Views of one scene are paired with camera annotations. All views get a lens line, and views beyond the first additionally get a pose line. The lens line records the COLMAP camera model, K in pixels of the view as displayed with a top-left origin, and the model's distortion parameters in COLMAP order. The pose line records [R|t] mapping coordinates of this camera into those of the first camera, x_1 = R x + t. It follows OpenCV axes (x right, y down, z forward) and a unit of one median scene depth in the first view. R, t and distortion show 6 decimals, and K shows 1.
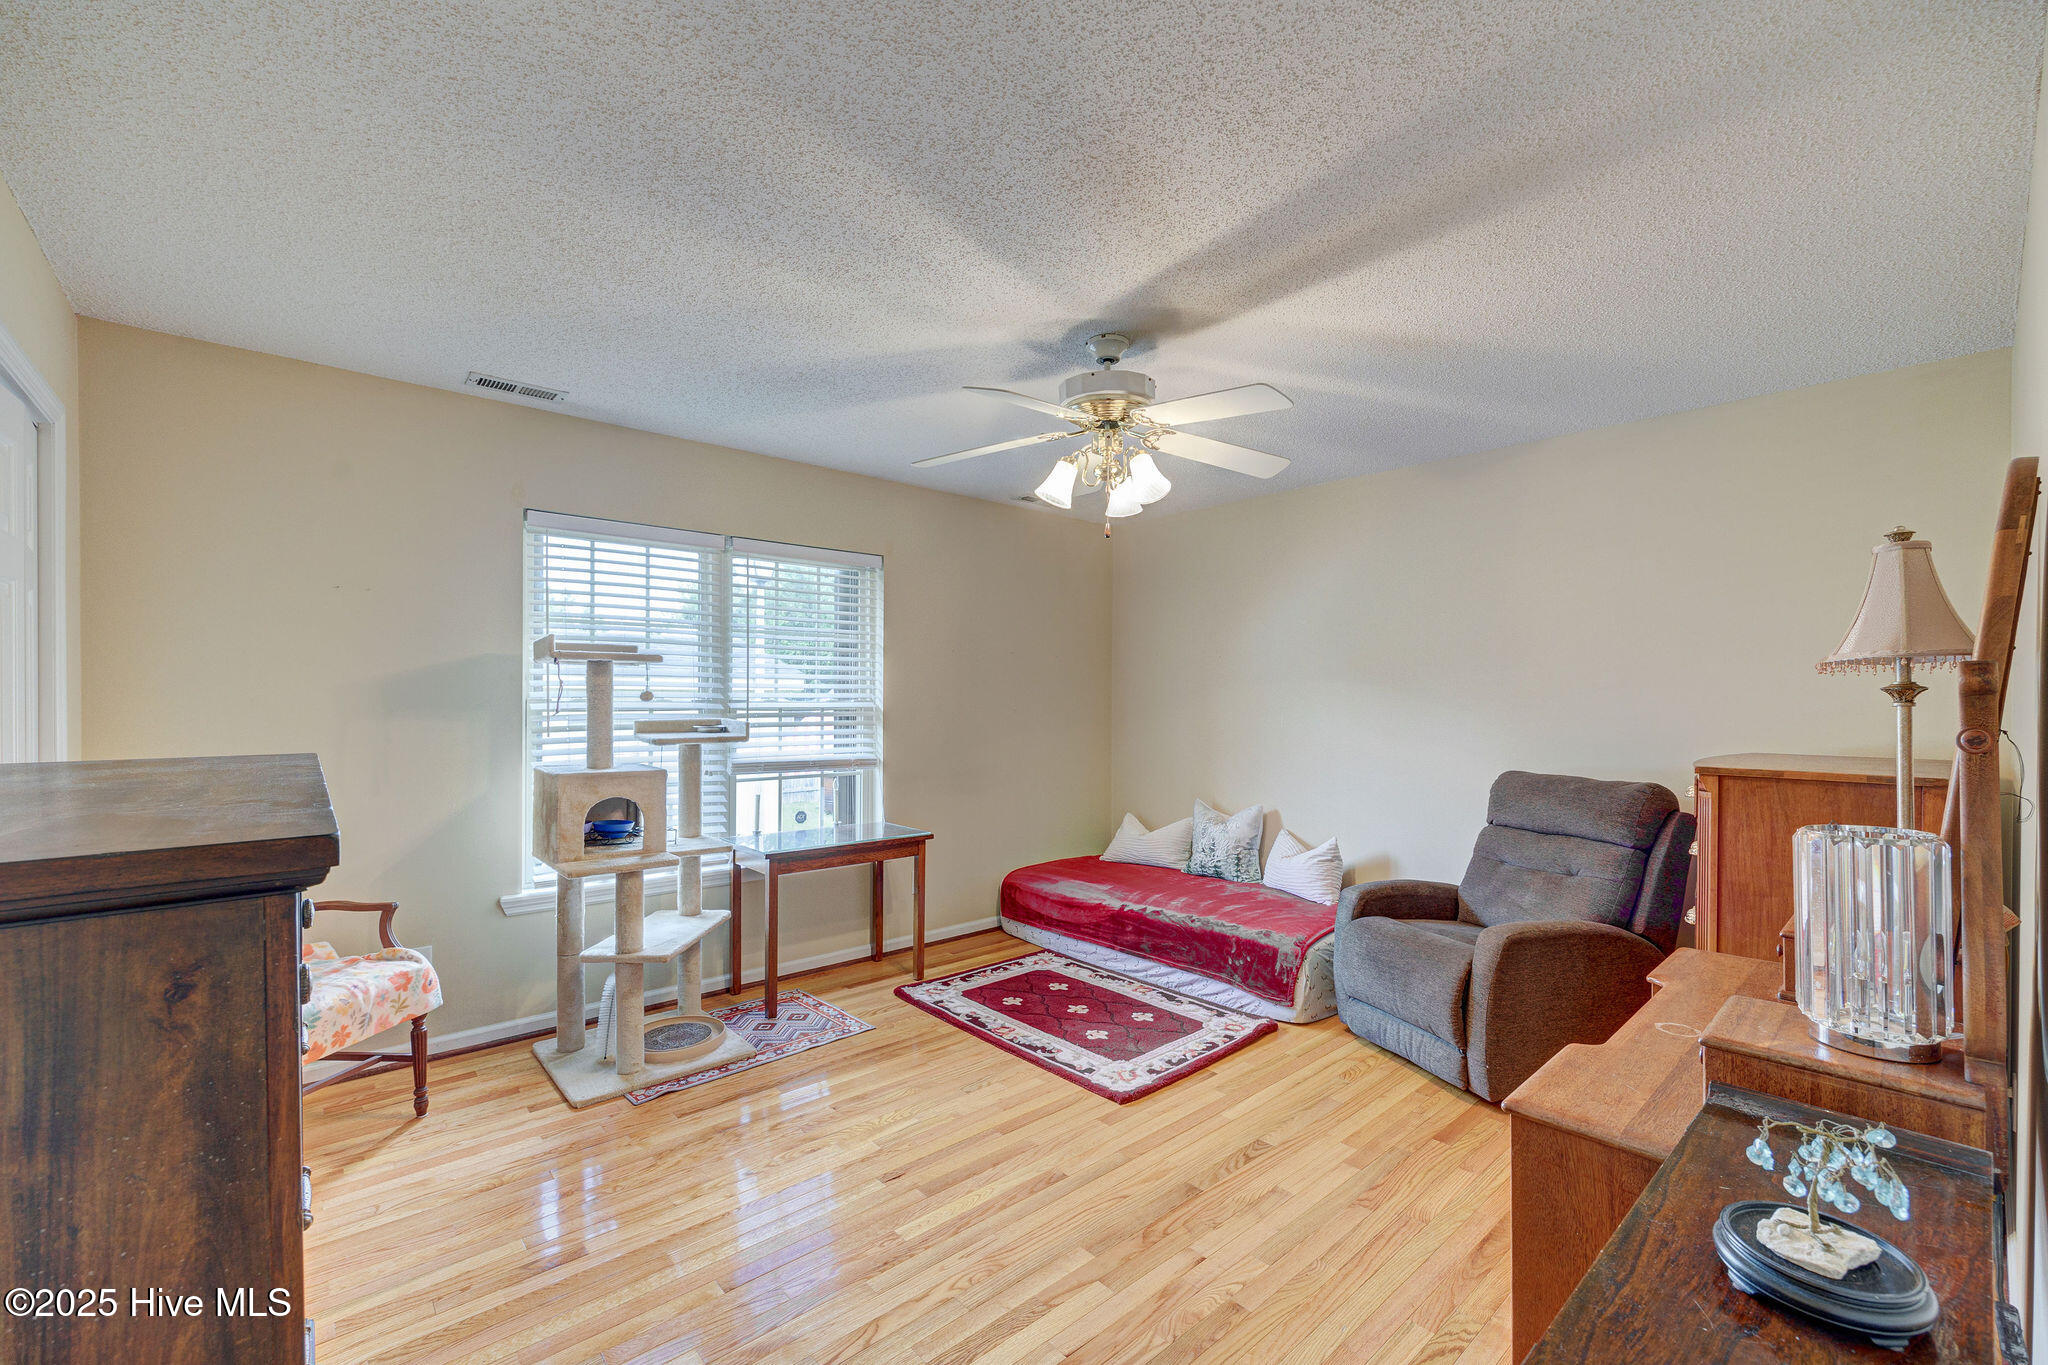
lens RADIAL K [[837.1, 0, 1027.8], [0, 837.1, 694.8], [0, 0, 1]] dist [-0.006794, 0.002050]
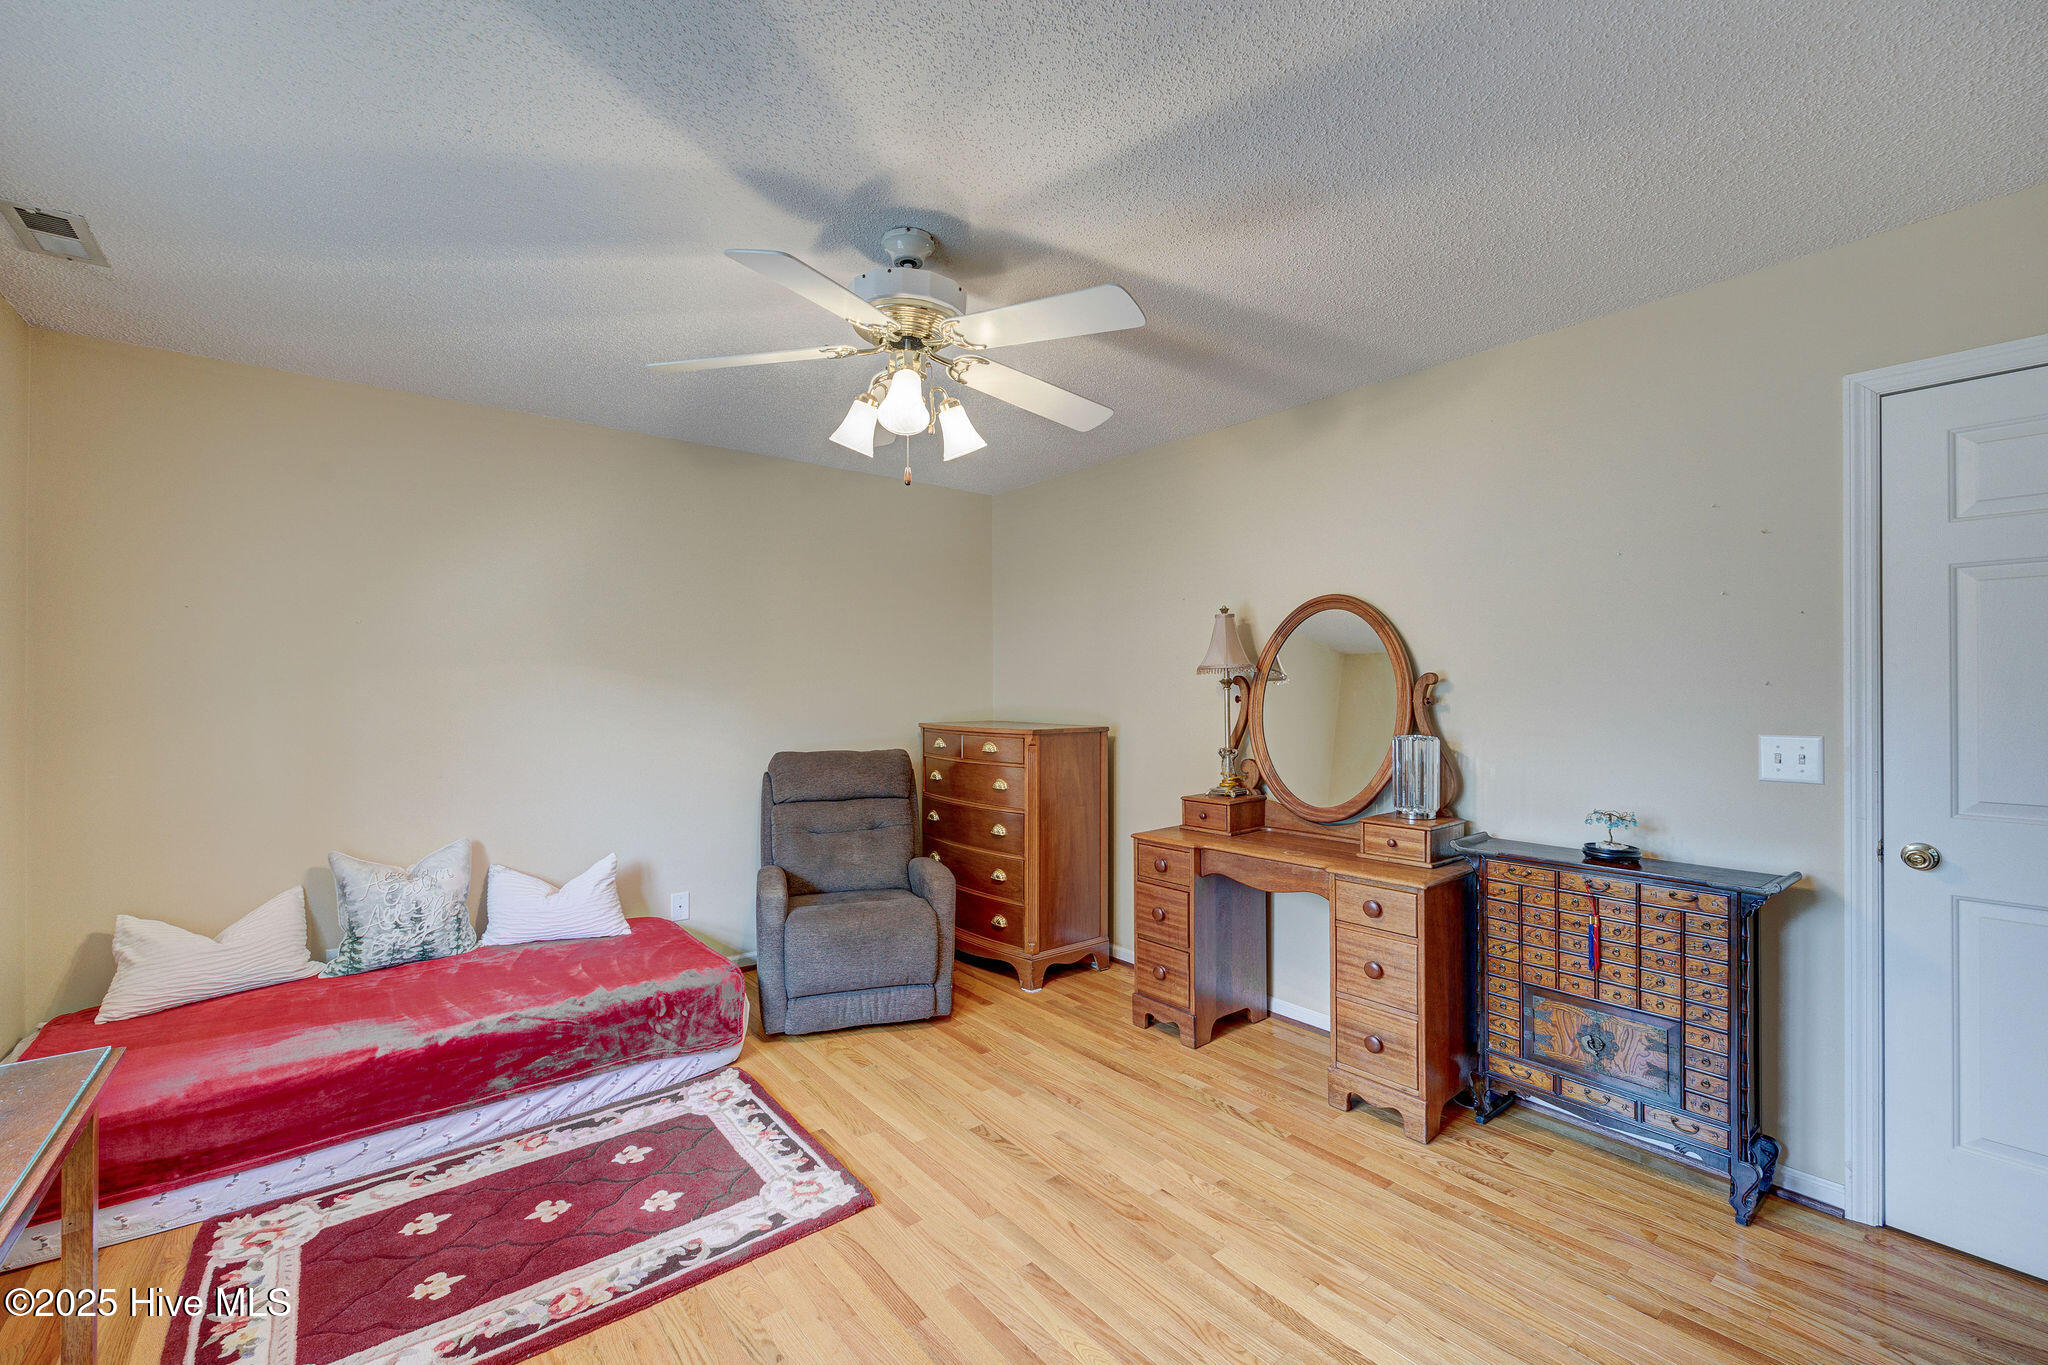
lens RADIAL K [[837.1, 0, 1013.1], [0, 837.1, 670.5], [0, 0, 1]] dist [-0.006794, 0.002050]
pose [[0.055645, 0.024635, 0.998147, -0.518004], [-0.001137, 0.999696, -0.024610, 0.009263], [-0.998450, 0.000235, 0.055657, 0.640187]]
